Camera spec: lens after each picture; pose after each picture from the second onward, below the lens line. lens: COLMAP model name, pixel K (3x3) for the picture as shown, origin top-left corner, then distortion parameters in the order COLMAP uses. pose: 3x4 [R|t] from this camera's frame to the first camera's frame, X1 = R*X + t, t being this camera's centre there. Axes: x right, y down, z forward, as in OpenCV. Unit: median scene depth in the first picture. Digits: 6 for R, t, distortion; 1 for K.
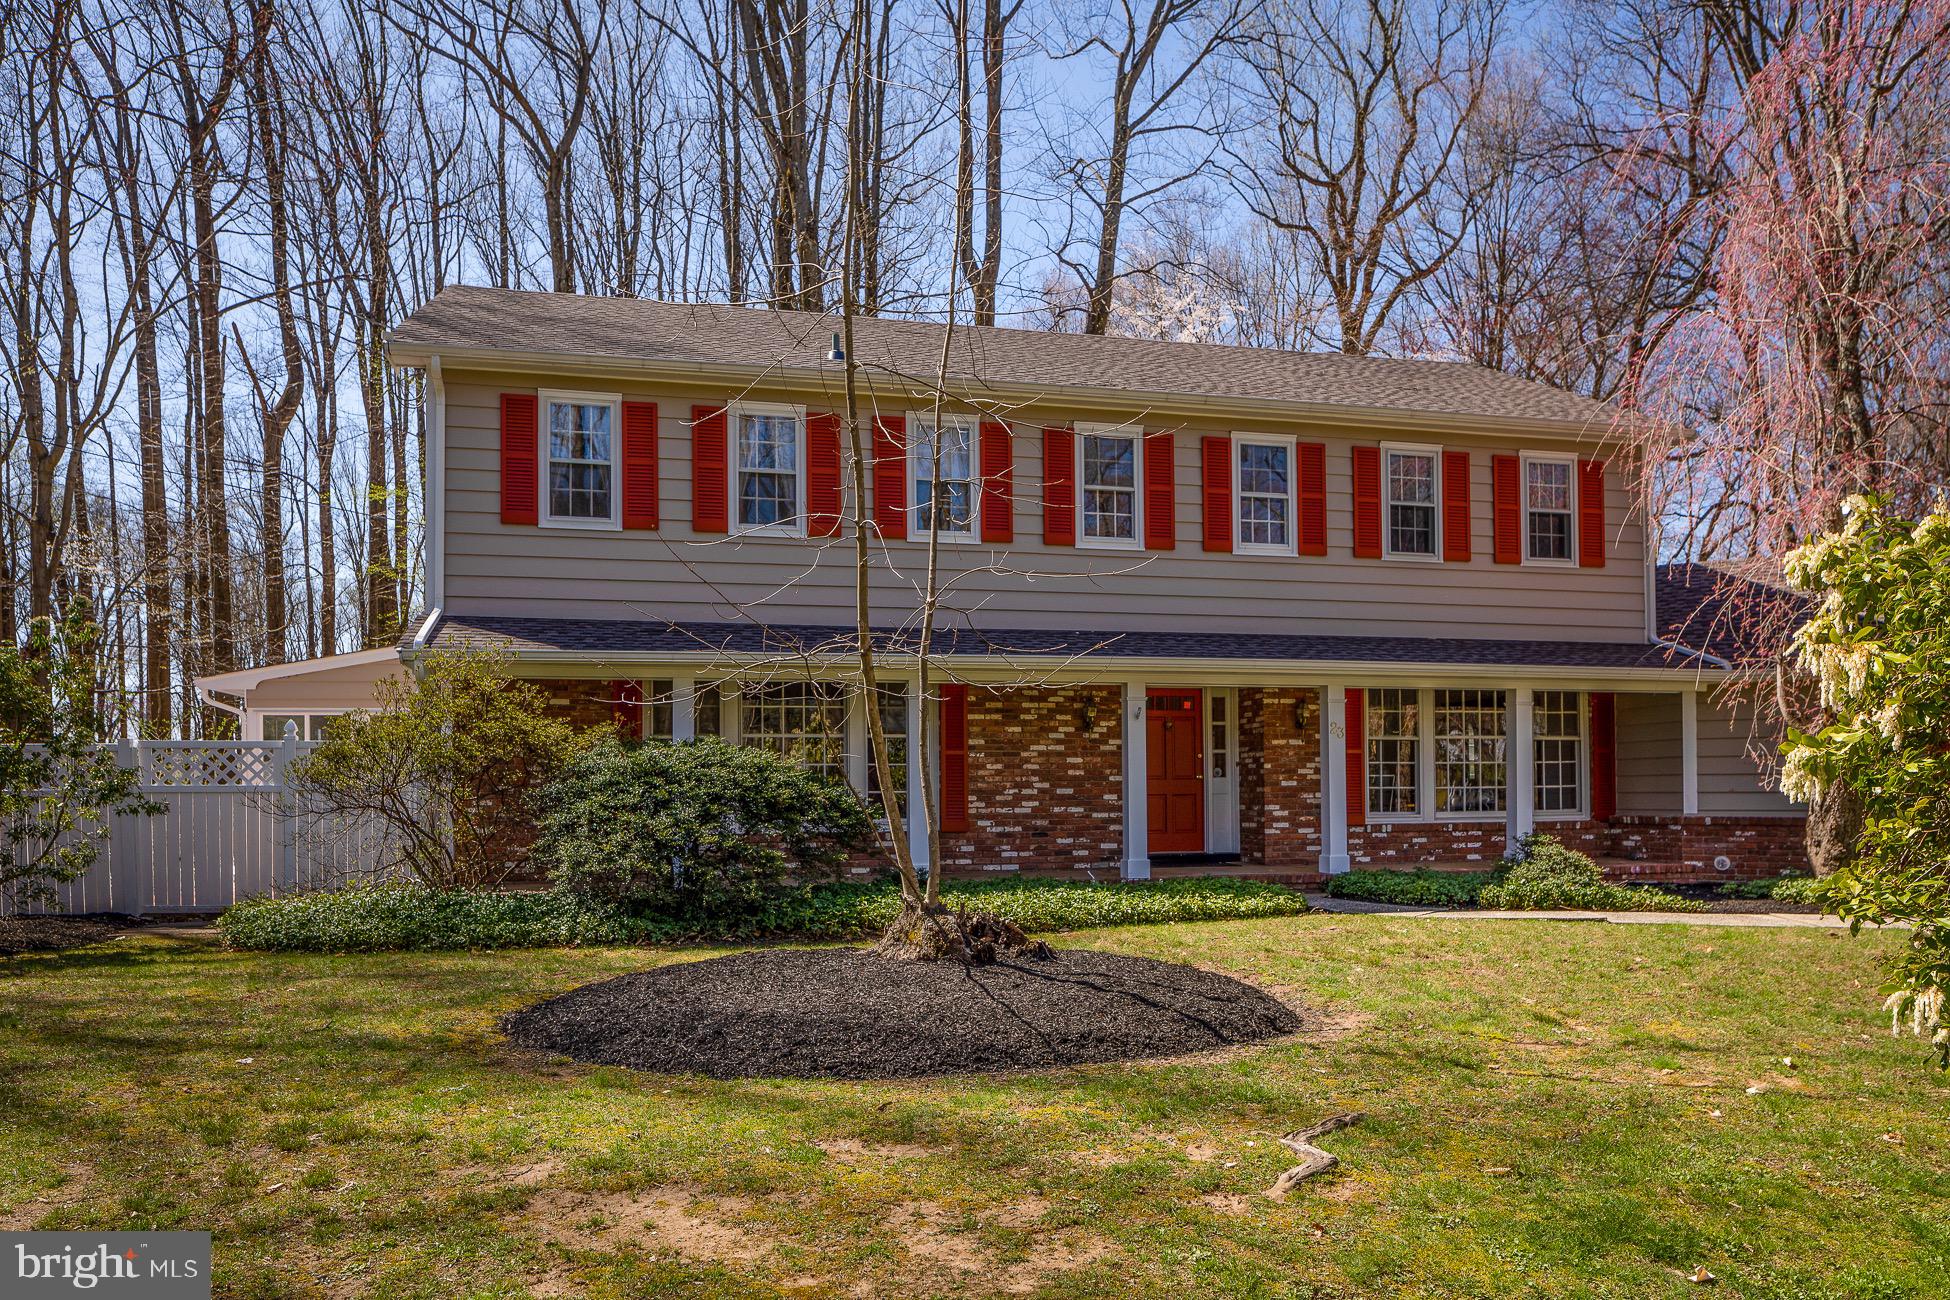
lens RADIAL K [[1328.6, 0, 974.0], [0, 1328.6, 786.0], [0, 0, 1]] dist [-0.006422, -0.001457]
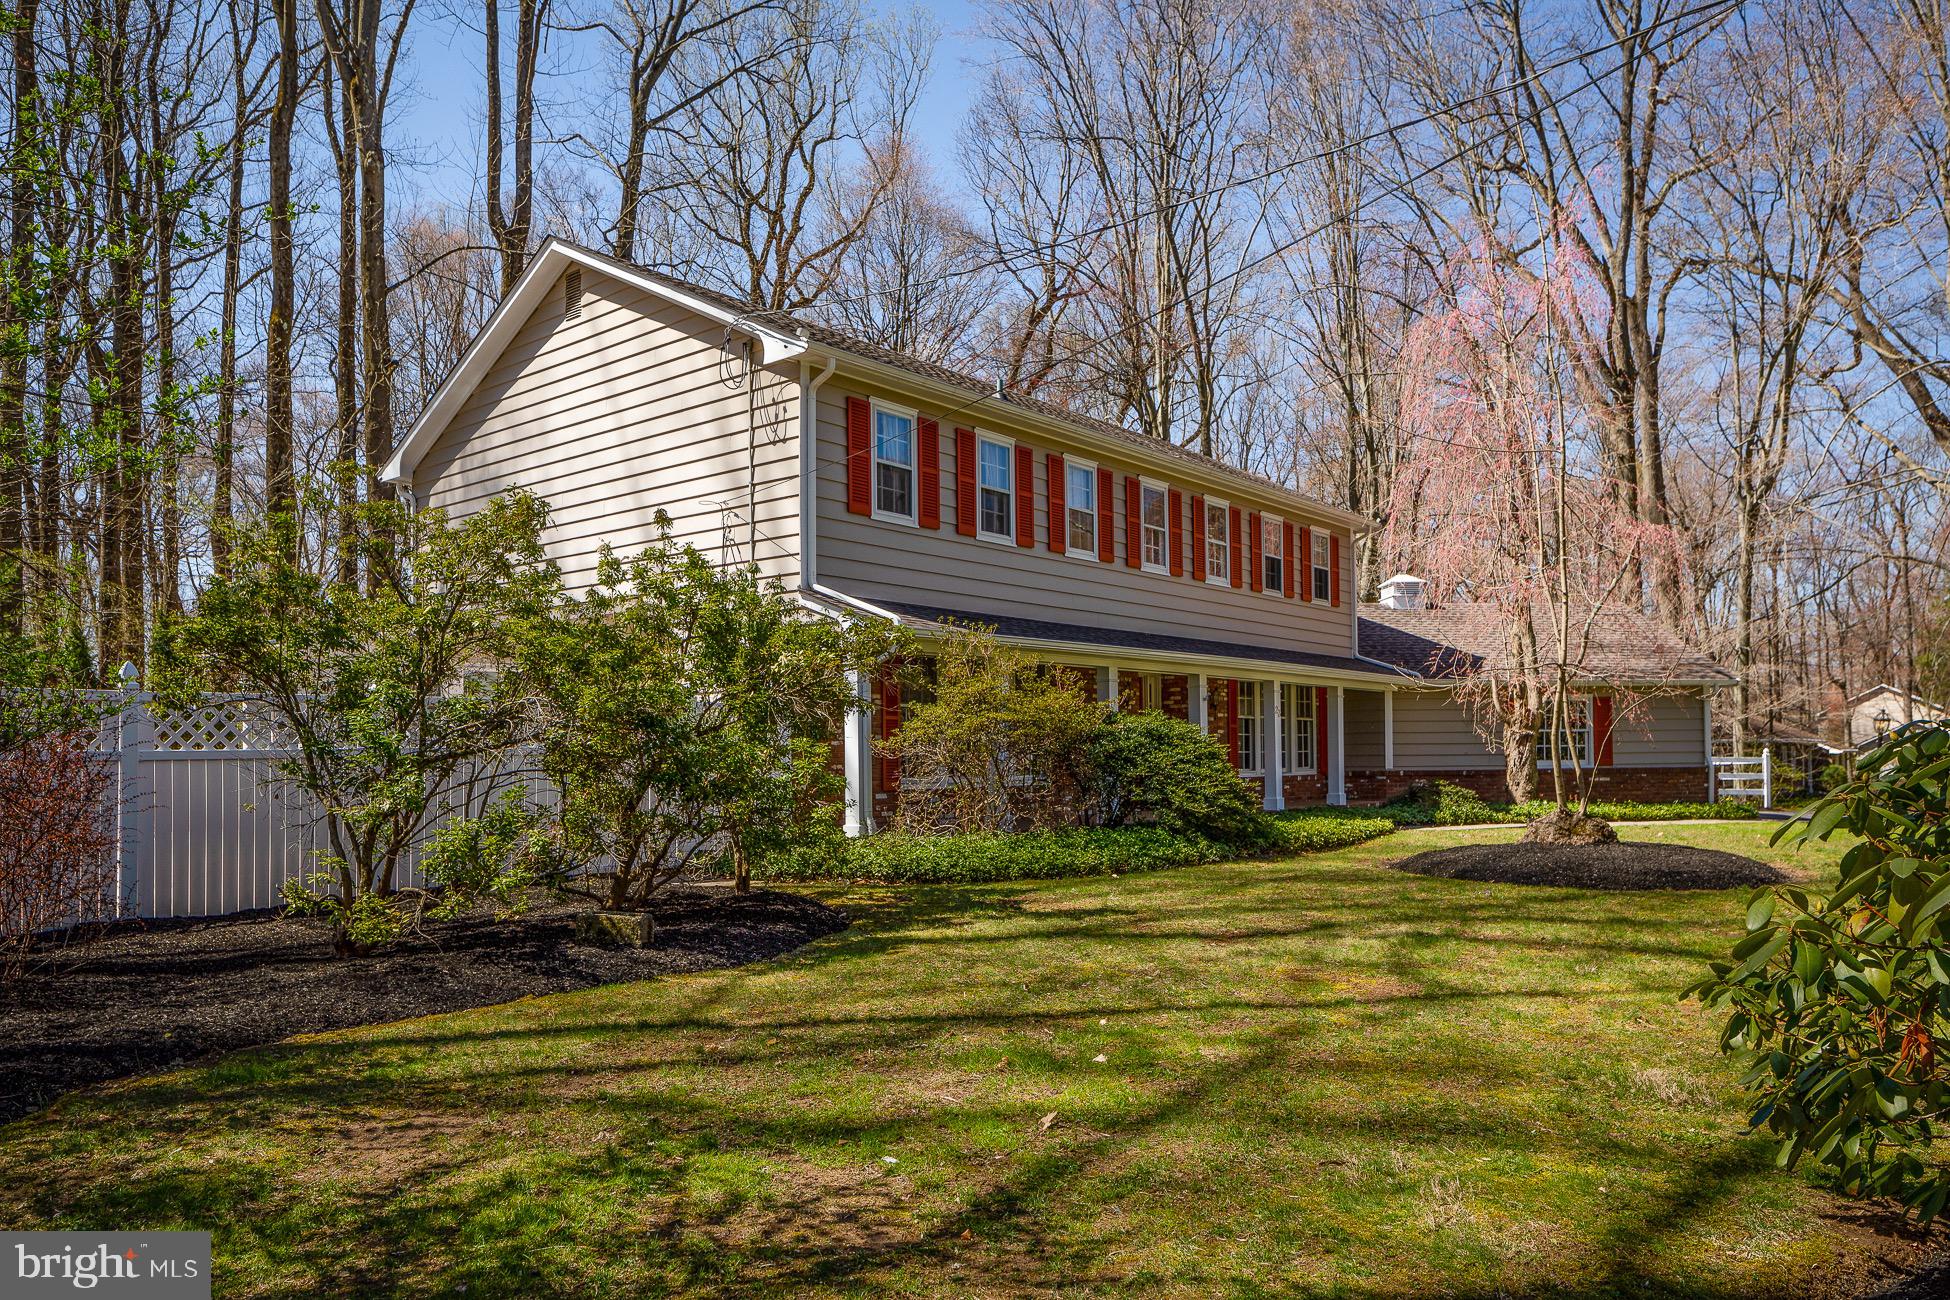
lens RADIAL K [[1339.0, 0, 972.4], [0, 1339.0, 739.5], [0, 0, 1]] dist [-0.007108, -0.001530]
pose [[0.799554, 0.007047, 0.600553, -0.923983], [0.001736, 0.999900, -0.014044, 0.008761], [-0.600592, 0.012271, 0.799462, 0.037394]]
